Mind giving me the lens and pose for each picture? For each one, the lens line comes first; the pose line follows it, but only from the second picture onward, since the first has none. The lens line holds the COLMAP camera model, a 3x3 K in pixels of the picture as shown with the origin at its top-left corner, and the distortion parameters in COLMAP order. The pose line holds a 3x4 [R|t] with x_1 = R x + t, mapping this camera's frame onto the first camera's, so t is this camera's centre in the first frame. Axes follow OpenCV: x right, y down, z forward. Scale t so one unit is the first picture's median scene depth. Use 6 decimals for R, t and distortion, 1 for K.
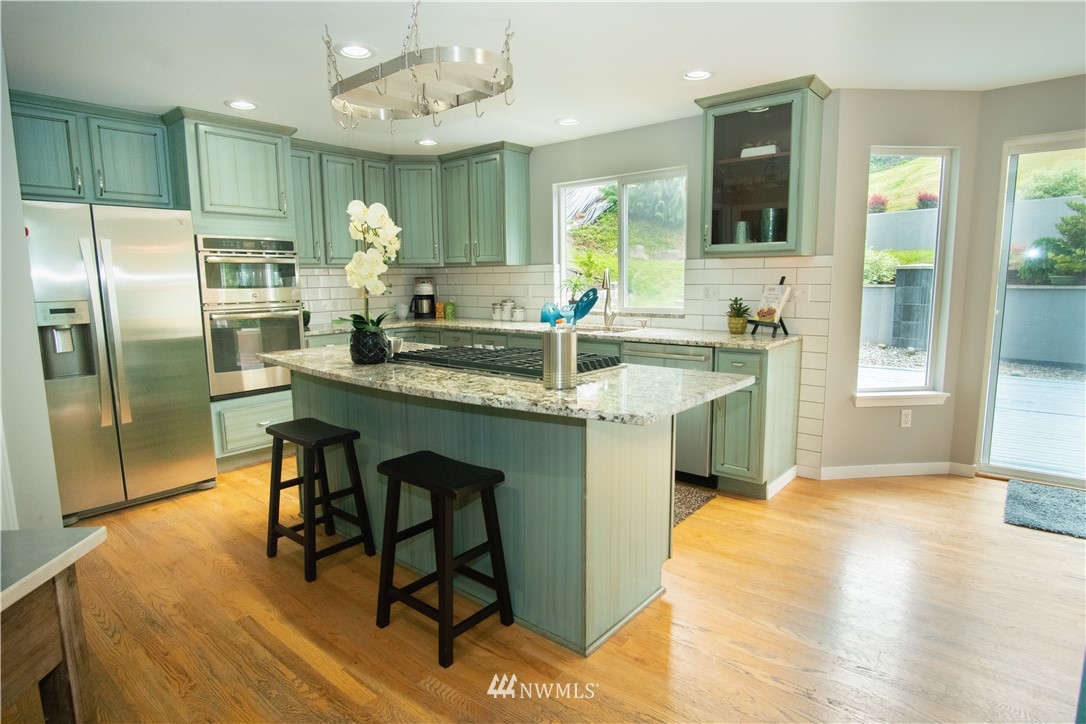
lens RADIAL K [[583.1, 0, 537.5], [0, 583.1, 359.9], [0, 0, 1]] dist [-0.031028, 0.008575]
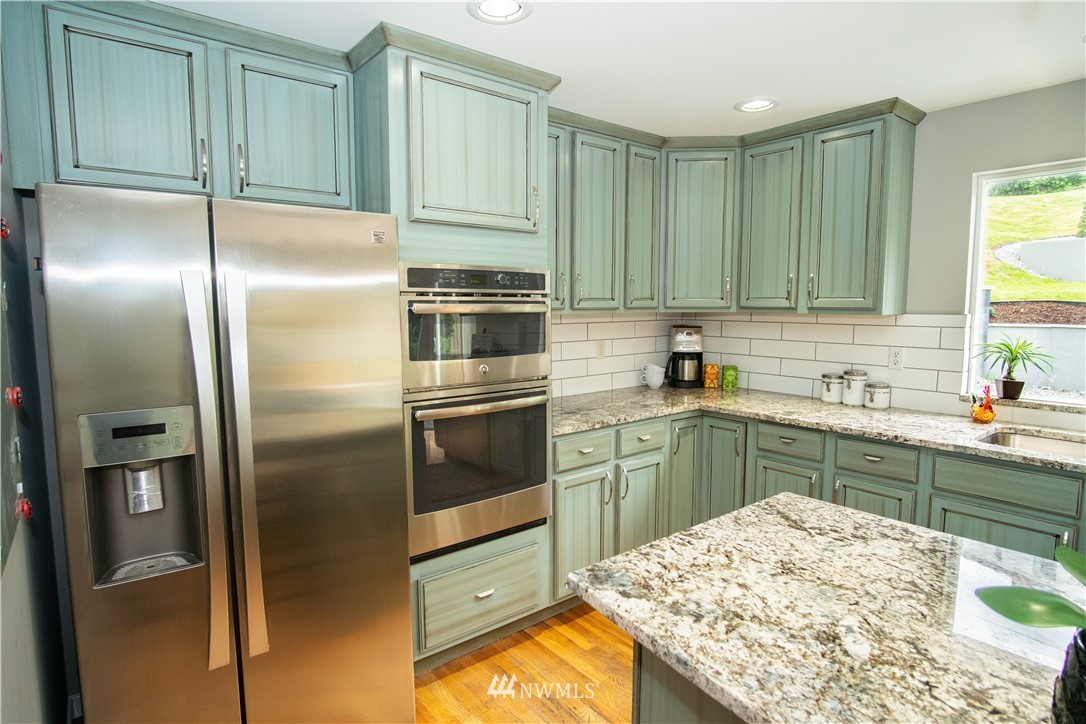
lens RADIAL K [[583.1, 0, 544.5], [0, 583.1, 361.0], [0, 0, 1]] dist [-0.031028, 0.008575]
pose [[0.981638, 0.028725, -0.188577, -0.357705], [-0.036430, 0.998632, -0.037519, -0.111665], [0.187241, 0.043700, 0.981342, 0.506146]]
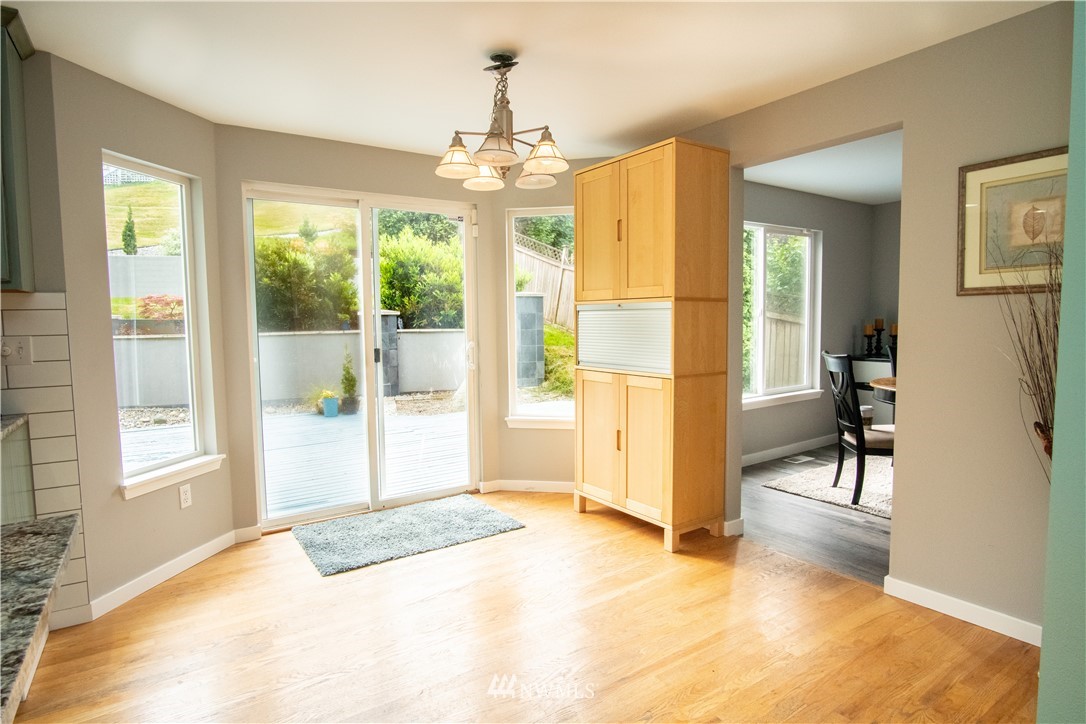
lens RADIAL K [[583.1, 0, 542.3], [0, 583.1, 359.4], [0, 0, 1]] dist [-0.031028, 0.008575]
pose [[0.270517, -0.059246, 0.960890, 0.005487], [0.141007, 0.989779, 0.021330, -0.035769], [-0.952333, 0.129722, 0.276106, 0.271076]]
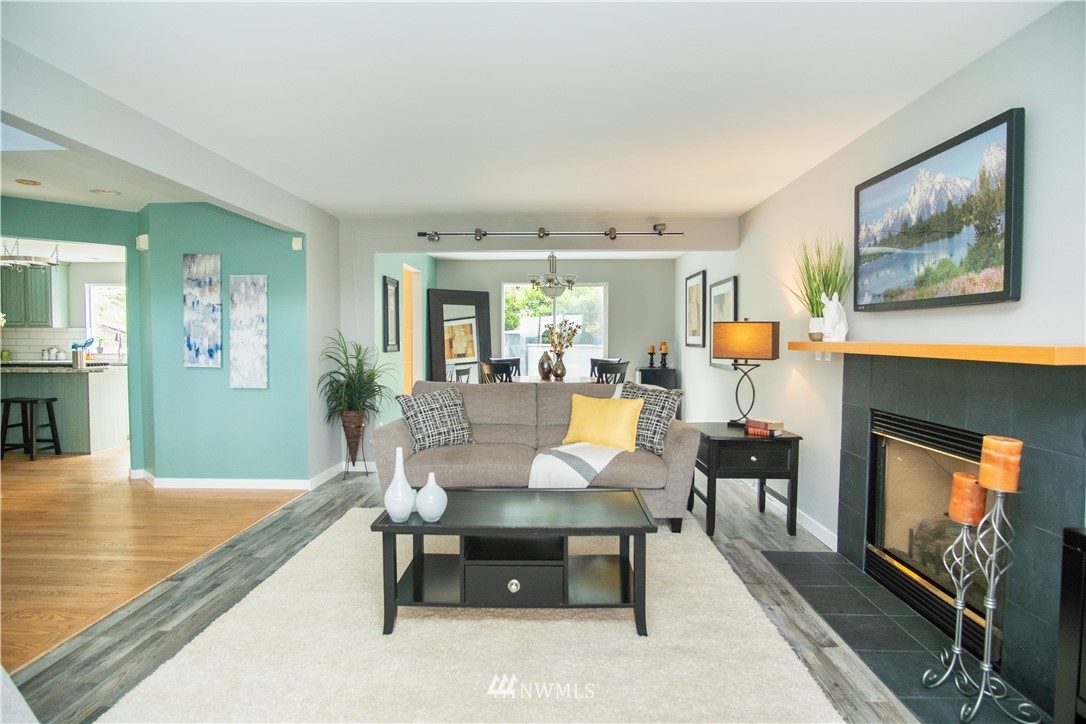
lens RADIAL K [[583.1, 0, 539.2], [0, 583.1, 359.3], [0, 0, 1]] dist [-0.031028, 0.008575]
pose [[0.787296, -0.008026, 0.616523, 0.047773], [0.073280, 0.994046, -0.080638, 0.238757], [-0.612205, 0.108664, 0.783196, -1.646781]]
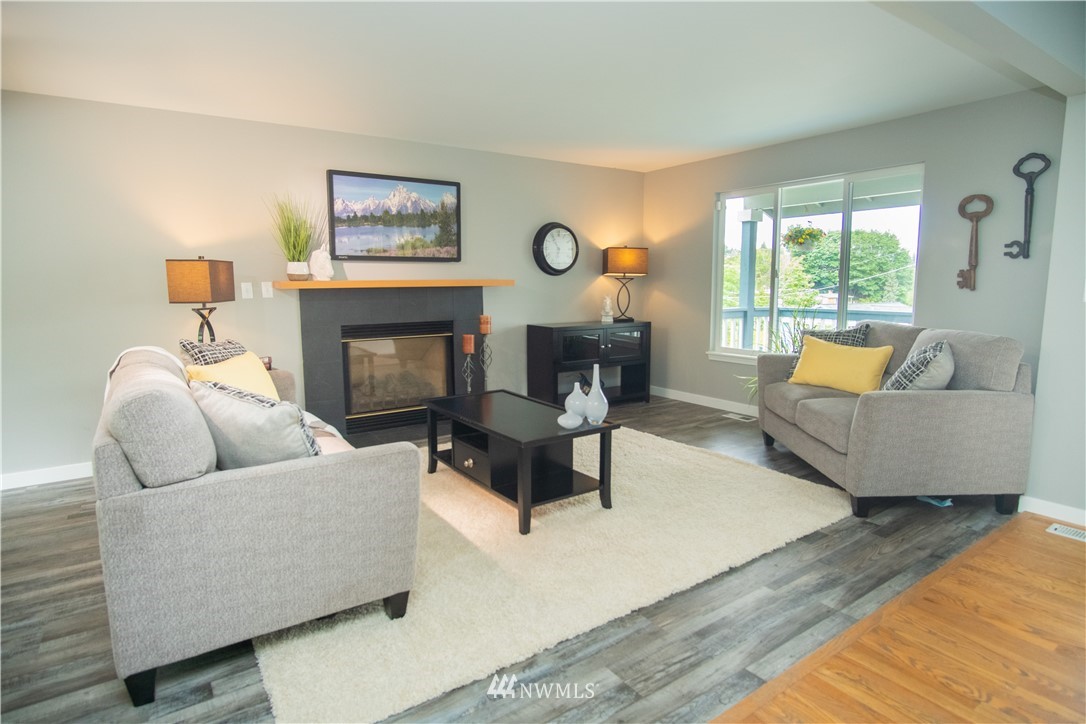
lens RADIAL K [[583.1, 0, 540.7], [0, 583.1, 357.8], [0, 0, 1]] dist [-0.031028, 0.008575]
pose [[-0.963813, -0.013410, 0.266243, 0.194781], [0.058338, 0.963916, 0.259735, 0.038692], [-0.260119, 0.265868, -0.928252, -0.171751]]
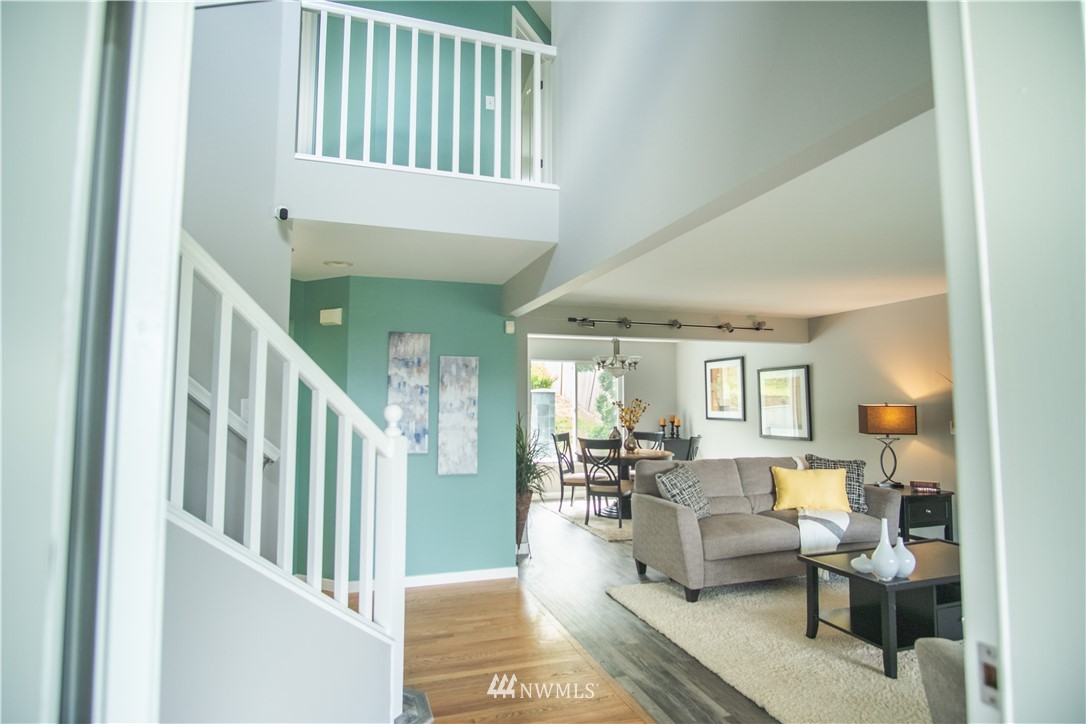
lens RADIAL K [[583.1, 0, 539.2], [0, 583.1, 361.9], [0, 0, 1]] dist [-0.031028, 0.008575]
pose [[0.527529, 0.073239, 0.846374, -0.661624], [0.110605, 0.981876, -0.153902, 0.122843], [-0.842306, 0.174801, 0.509868, -1.030743]]
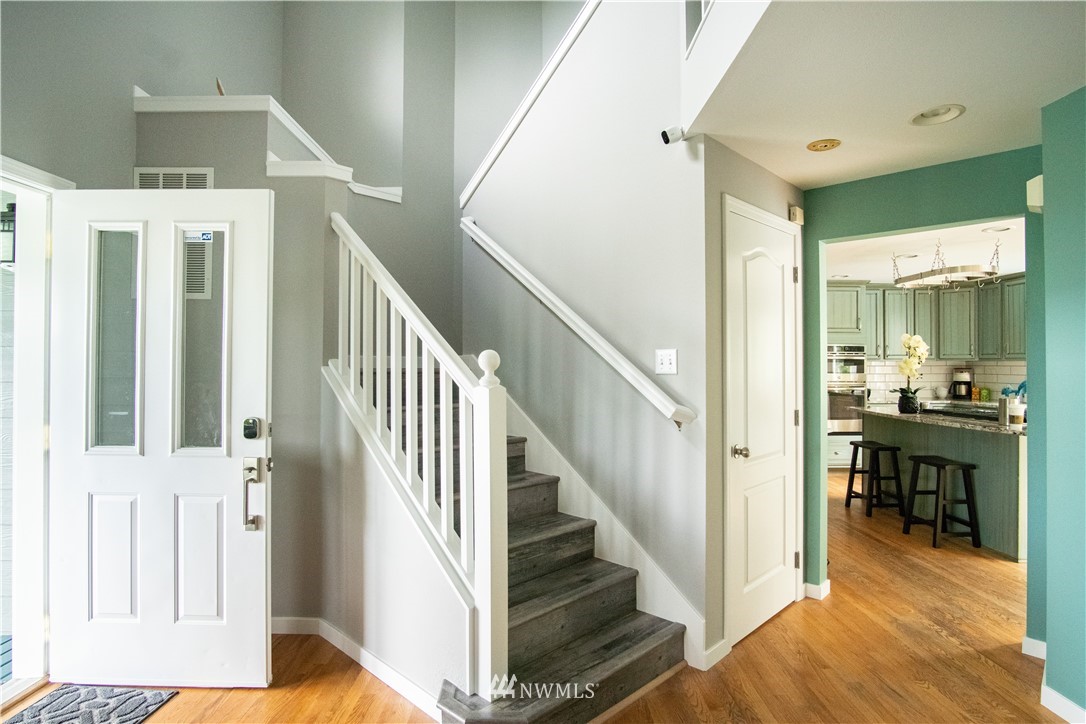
lens RADIAL K [[583.1, 0, 540.9], [0, 583.1, 361.7], [0, 0, 1]] dist [-0.031028, 0.008575]
pose [[0.645165, 0.007676, -0.764005, 0.288803], [-0.115269, 0.989482, -0.087398, 0.107064], [0.755298, 0.144452, 0.639264, -0.879889]]
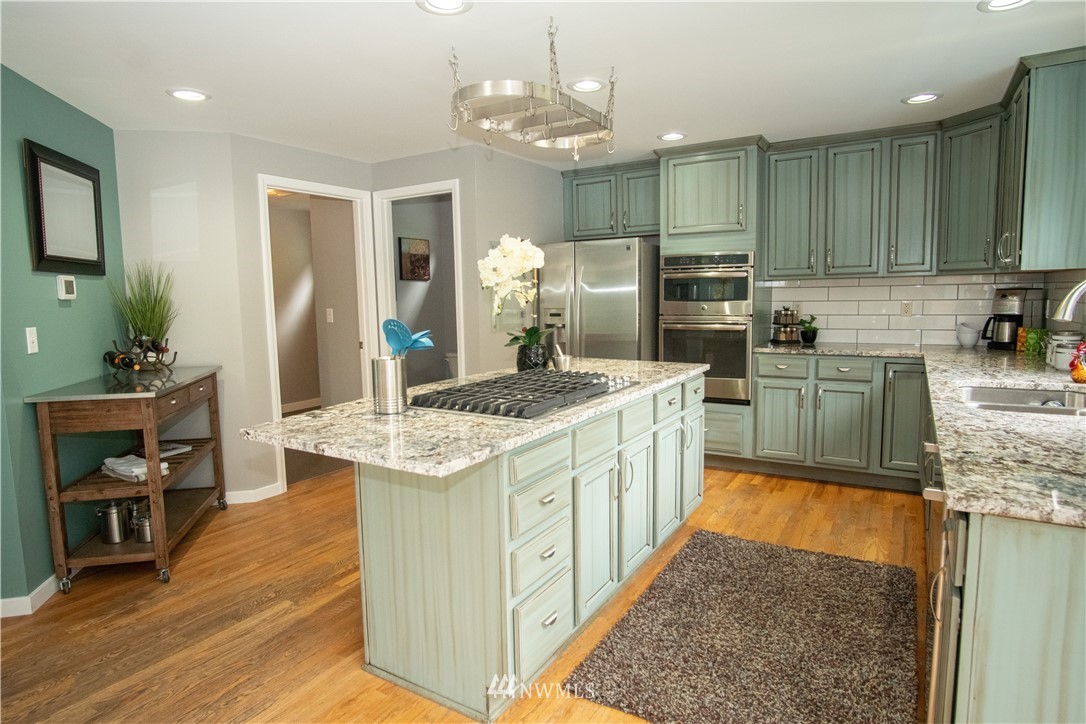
lens RADIAL K [[606.4, 0, 538.2], [0, 606.4, 360.7], [0, 0, 1]] dist [-0.030588, 0.006203]
pose [[0.157591, 0.115997, -0.980668, 0.611343], [-0.121389, 0.987821, 0.097336, -0.096081], [0.980015, 0.103703, 0.169753, 0.577264]]
